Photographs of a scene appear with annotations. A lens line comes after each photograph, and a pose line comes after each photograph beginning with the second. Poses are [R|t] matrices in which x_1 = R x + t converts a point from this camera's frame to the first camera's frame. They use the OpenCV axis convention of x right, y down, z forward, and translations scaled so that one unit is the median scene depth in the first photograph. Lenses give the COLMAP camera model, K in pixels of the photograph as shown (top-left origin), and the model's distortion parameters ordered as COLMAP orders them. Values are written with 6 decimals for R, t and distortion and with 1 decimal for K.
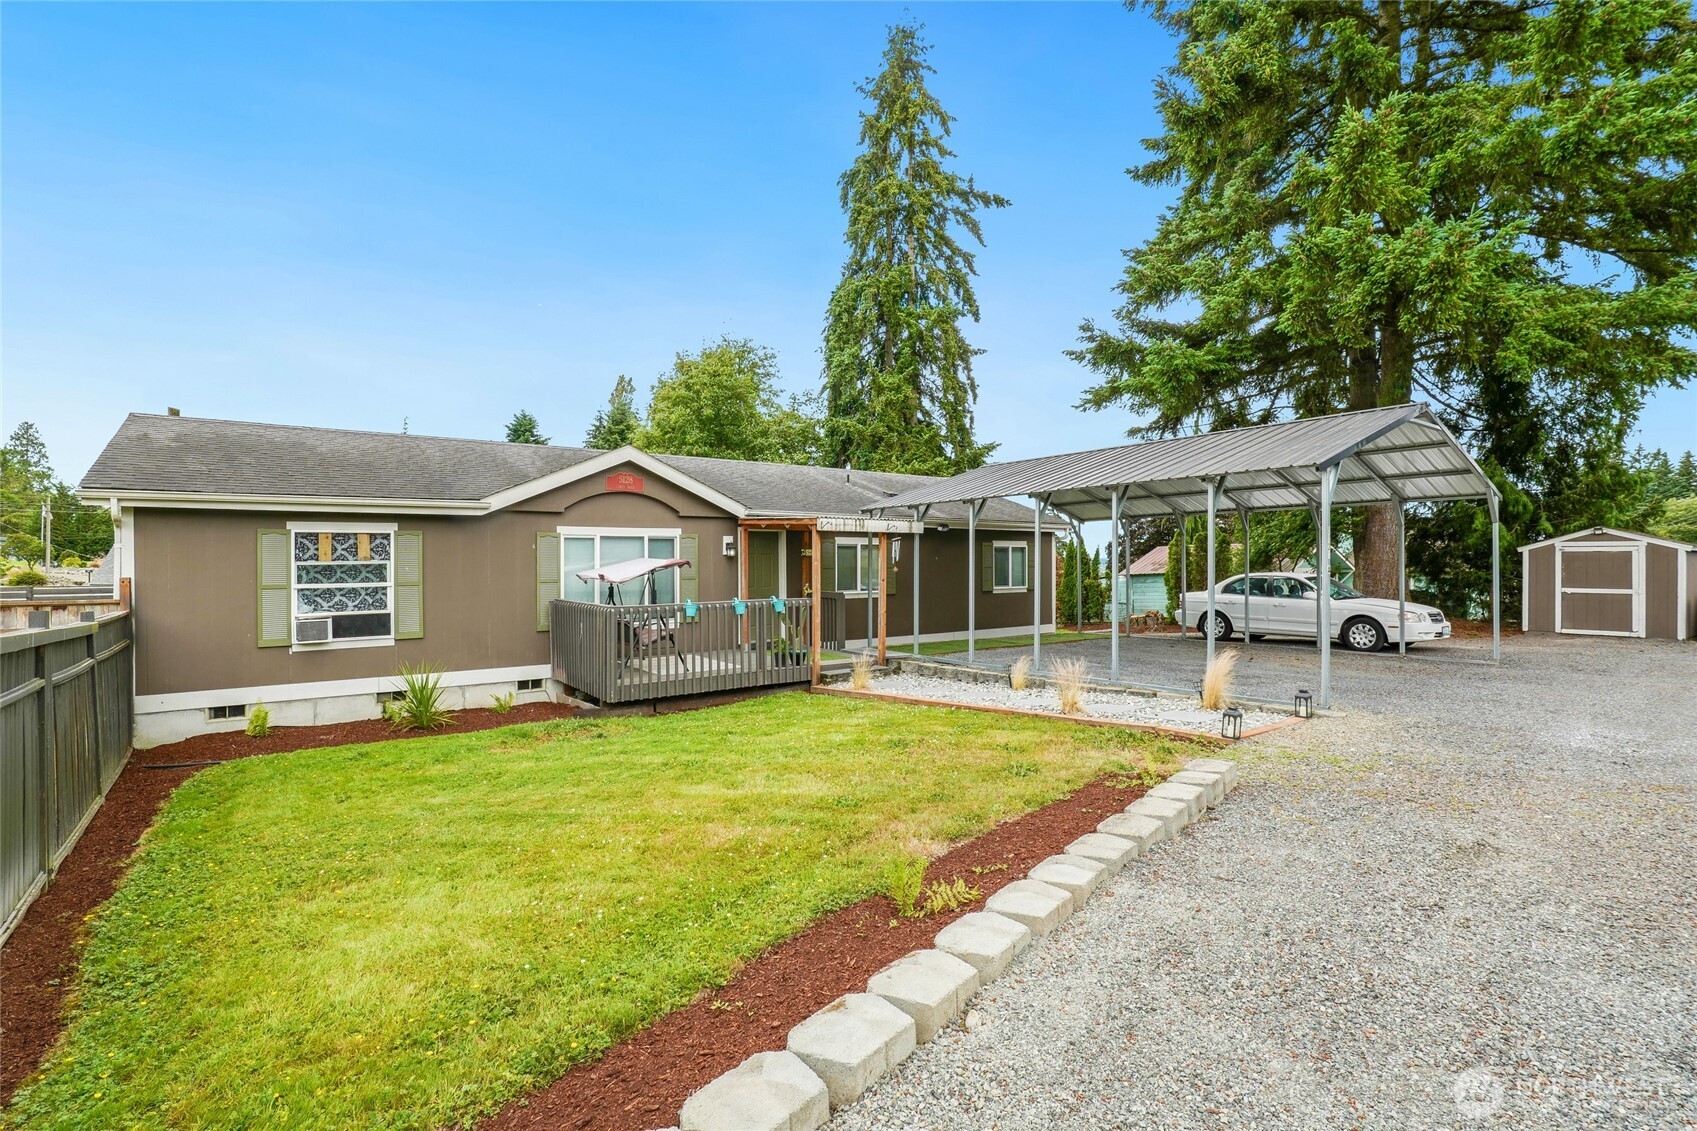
lens RADIAL K [[792.2, 0, 854.4], [0, 792.2, 578.4], [0, 0, 1]] dist [-0.001435, -0.000748]
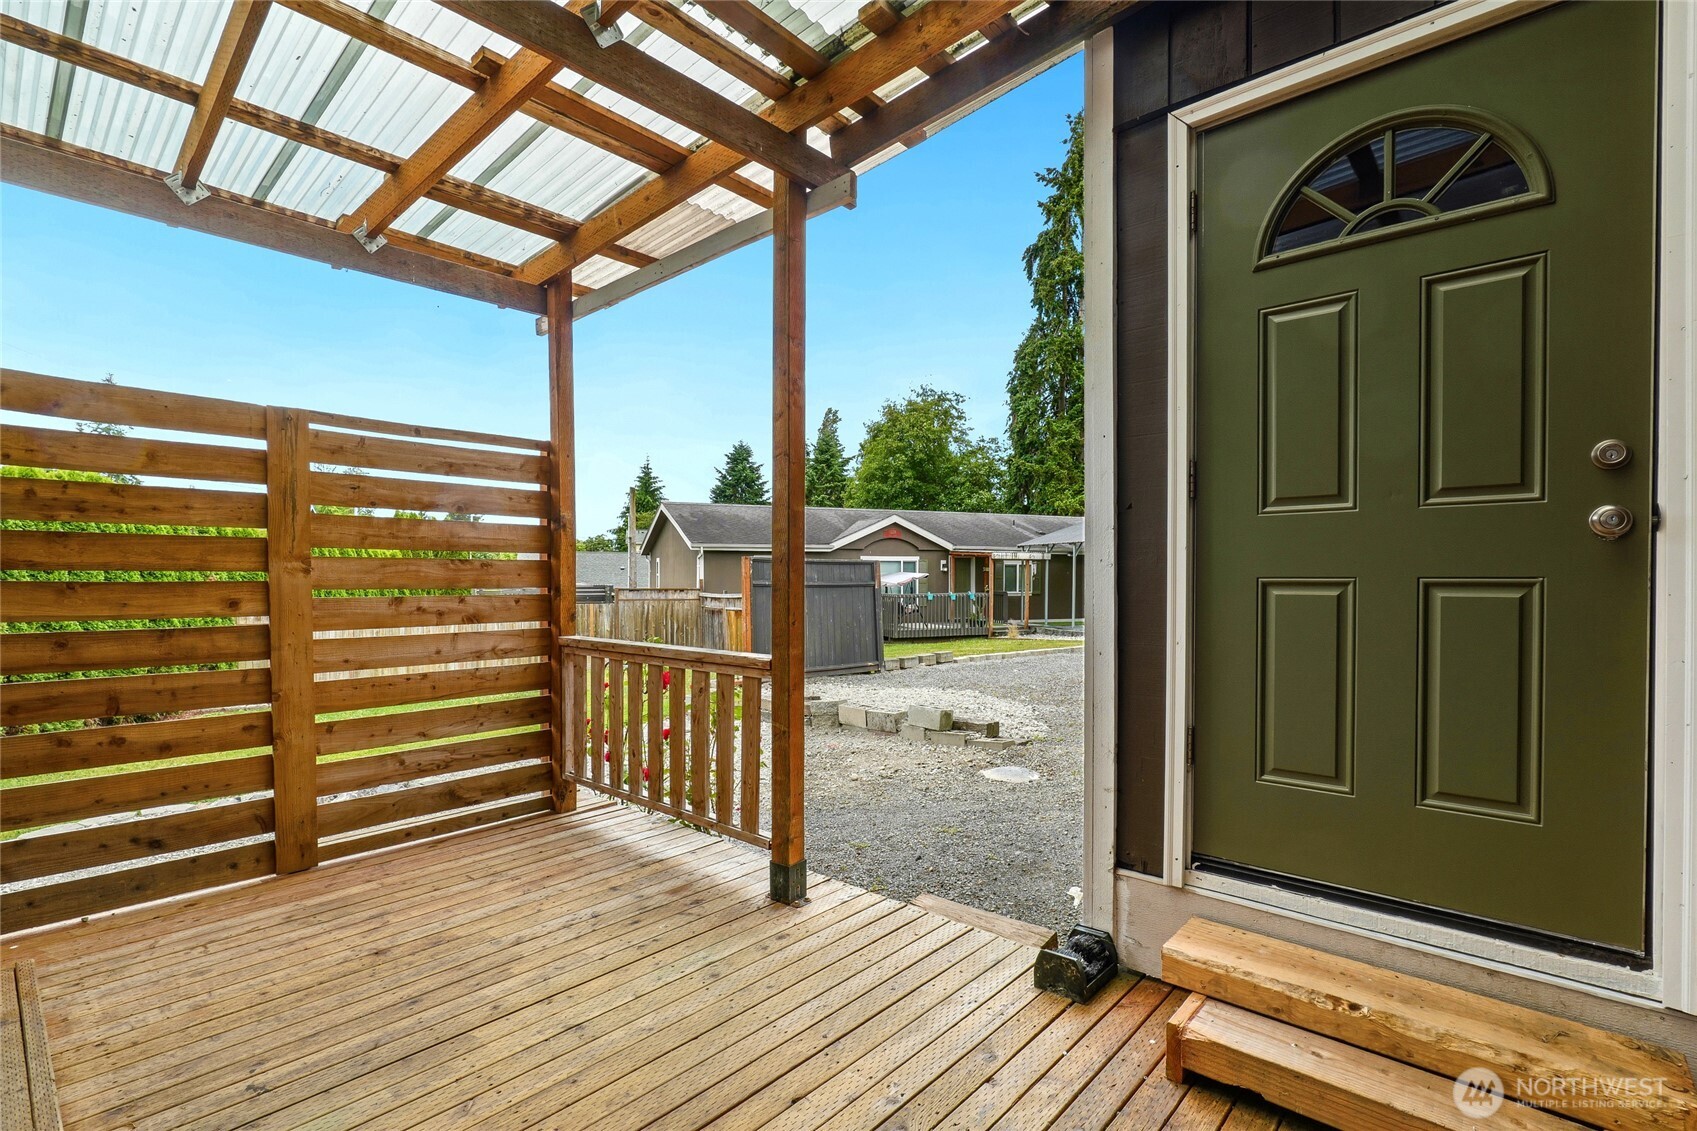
lens RADIAL K [[792.2, 0, 854.4], [0, 792.2, 578.4], [0, 0, 1]] dist [-0.001435, -0.000748]
pose [[0.971340, 0.005322, -0.237636, 0.087645], [-0.009451, 0.999823, -0.016241, 0.023237], [0.237507, 0.018022, 0.971219, -0.962768]]
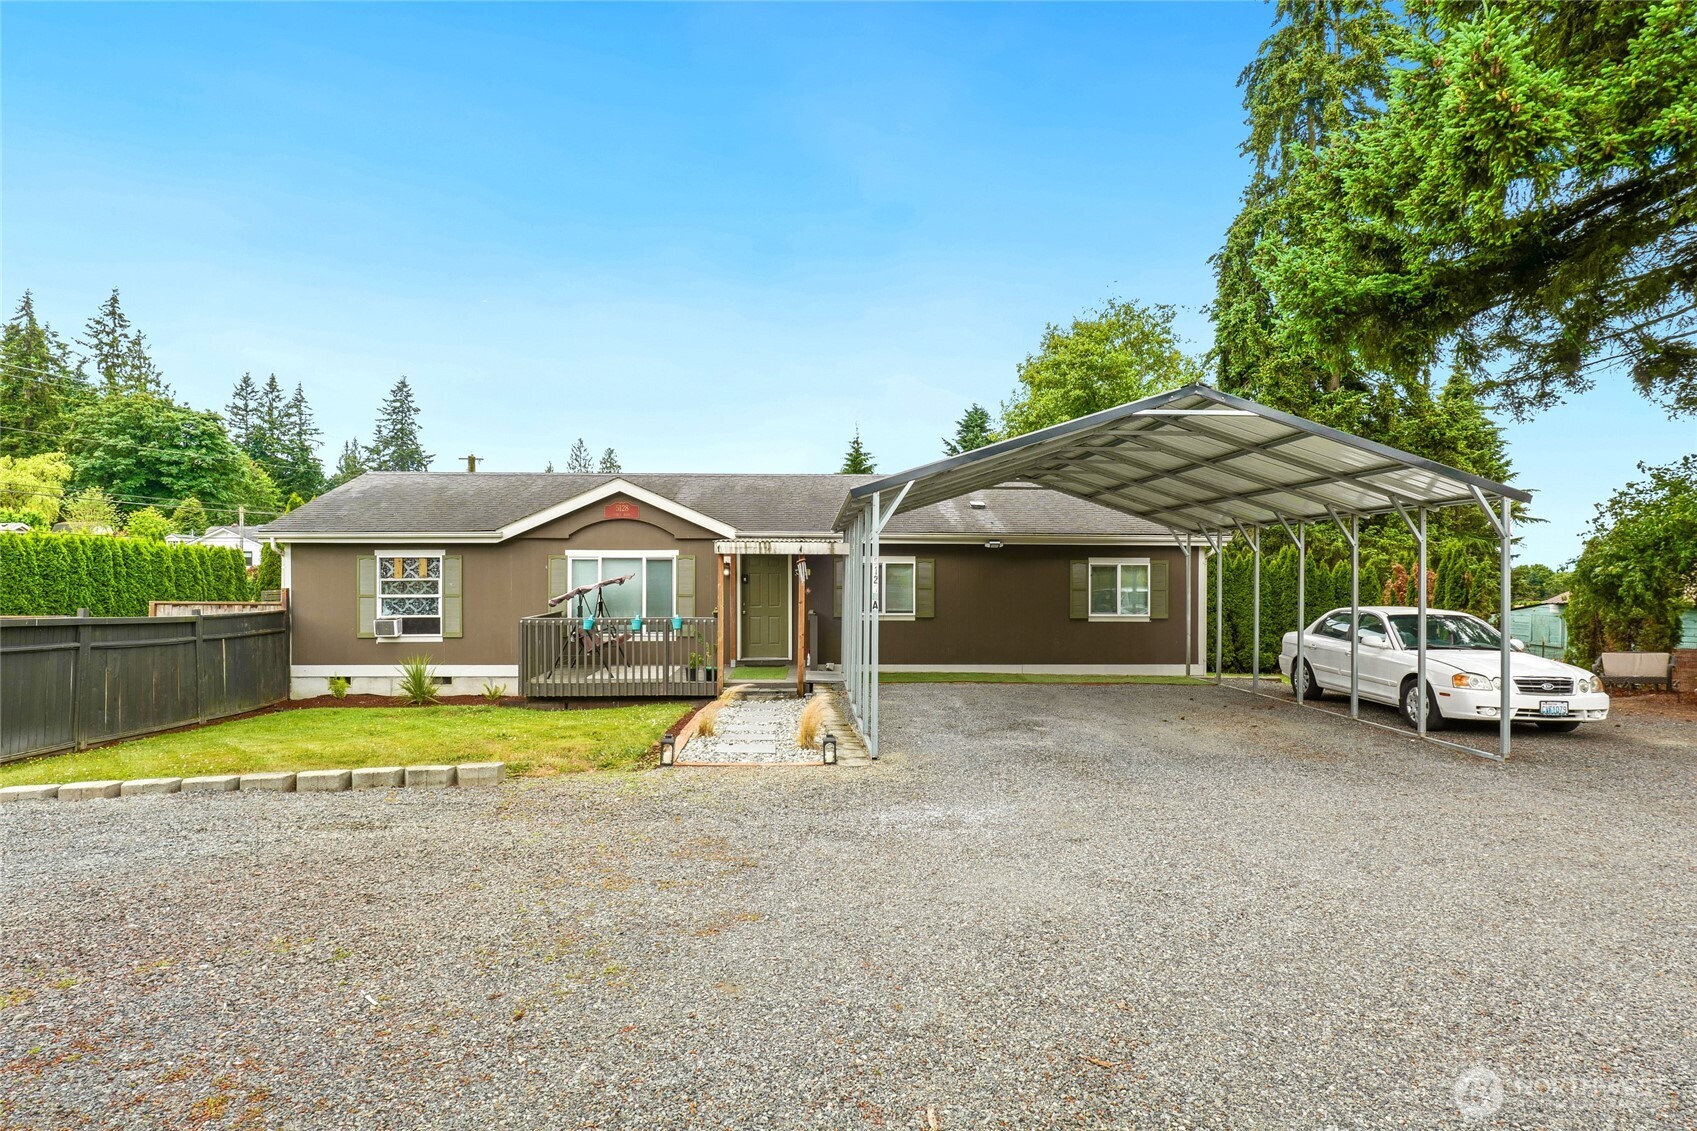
lens RADIAL K [[974.5, 0, 806.2], [0, 974.5, 570.7], [0, 0, 1]] dist [-0.003673, -0.001176]
pose [[0.828934, 0.006335, -0.559311, 0.753767], [-0.019202, 0.999669, -0.017137, -0.016847], [0.559017, 0.024945, 0.828781, -0.011208]]
